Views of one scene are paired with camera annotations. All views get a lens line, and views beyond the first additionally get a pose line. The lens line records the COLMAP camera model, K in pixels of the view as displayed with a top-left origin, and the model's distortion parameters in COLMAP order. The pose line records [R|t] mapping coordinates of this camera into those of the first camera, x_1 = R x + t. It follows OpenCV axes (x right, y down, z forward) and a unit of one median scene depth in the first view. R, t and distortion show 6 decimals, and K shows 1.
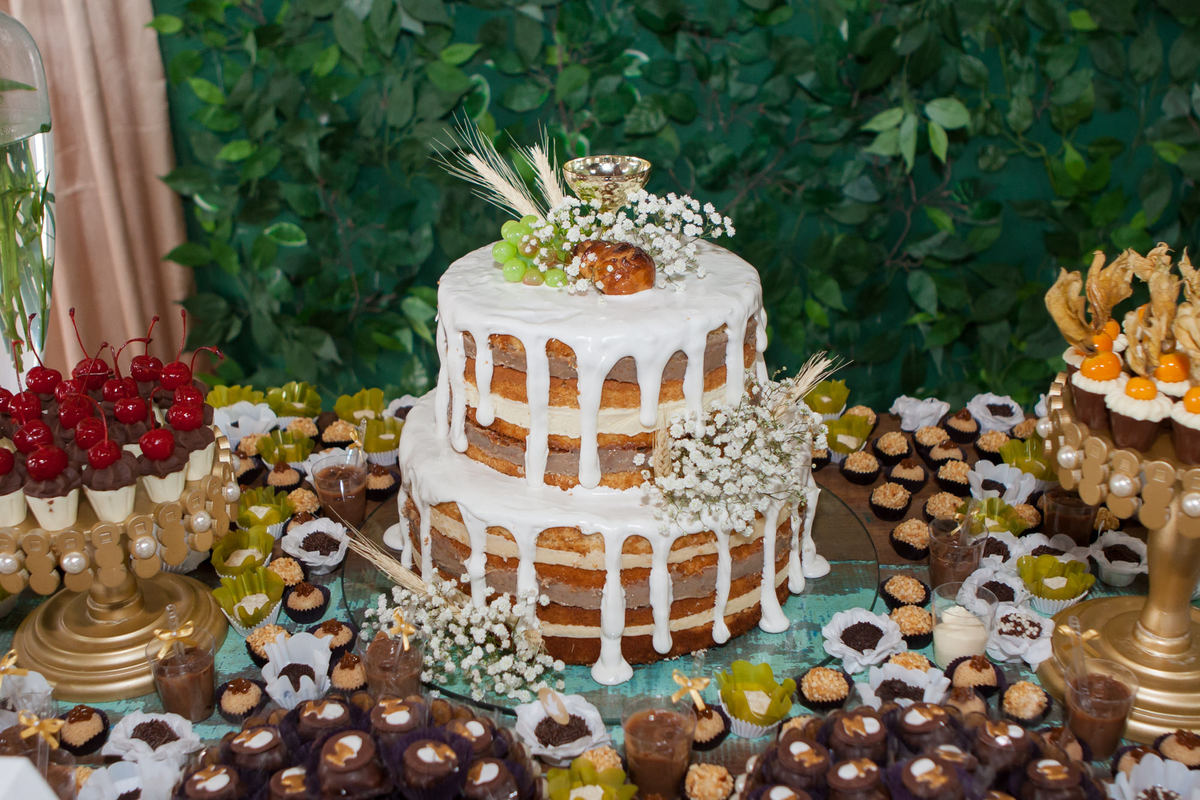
lens RADIAL K [[1371.1, 0, 600.0], [0, 1371.1, 400.0], [0, 0, 1]] dist [-0.095048, 0.003634]
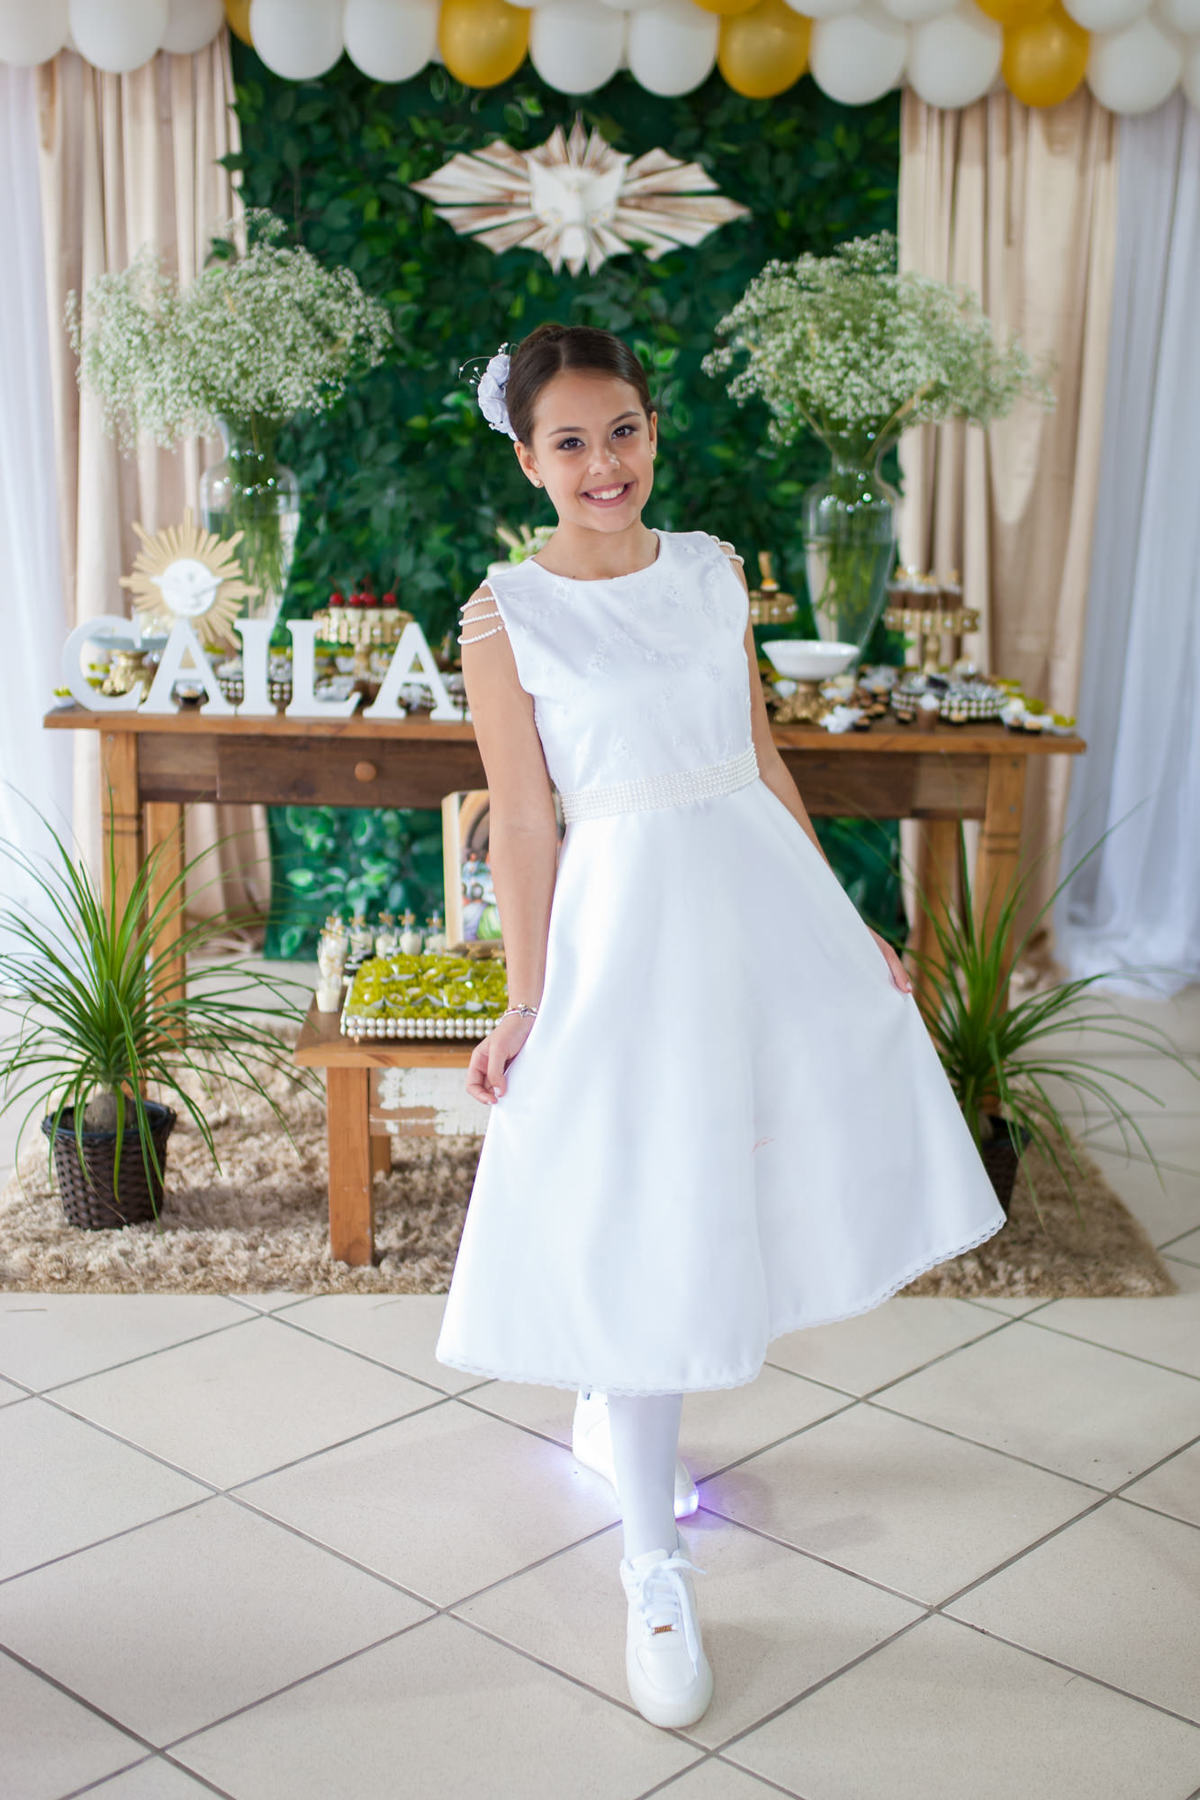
lens RADIAL K [[2310.0, 0, 624.3], [0, 2310.0, 928.3], [0, 0, 1]] dist [-0.031604, 0.042063]
pose [[0.995548, 0.026450, 0.090466, -0.267625], [-0.010095, 0.984218, -0.176670, 1.563865], [-0.093711, 0.174970, 0.980104, -3.743267]]
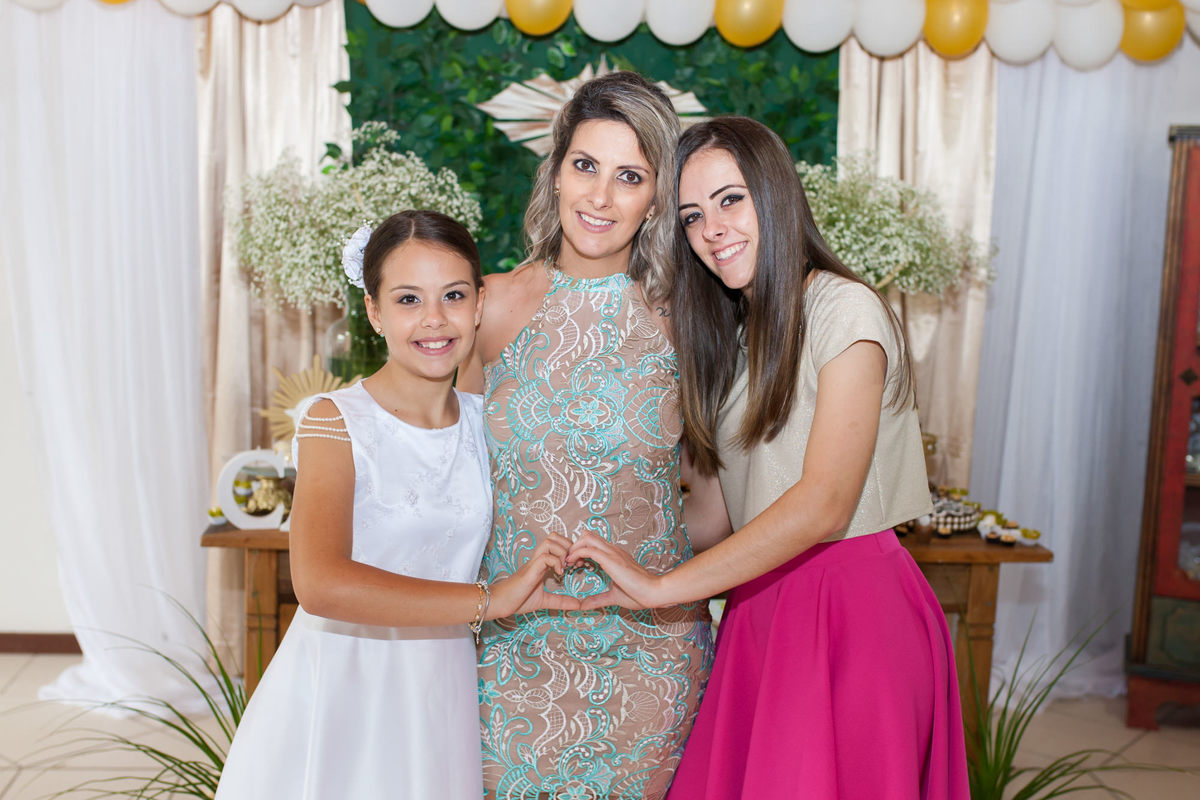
lens RADIAL K [[1459.6, 0, 587.6], [0, 1459.6, 407.1], [0, 0, 1]] dist [-0.035317, 0.032053]
pose [[0.990665, 0.040585, 0.130138, -0.559474], [-0.002242, 0.959375, -0.282124, 1.045213], [-0.136302, 0.279199, 0.950510, -2.736481]]
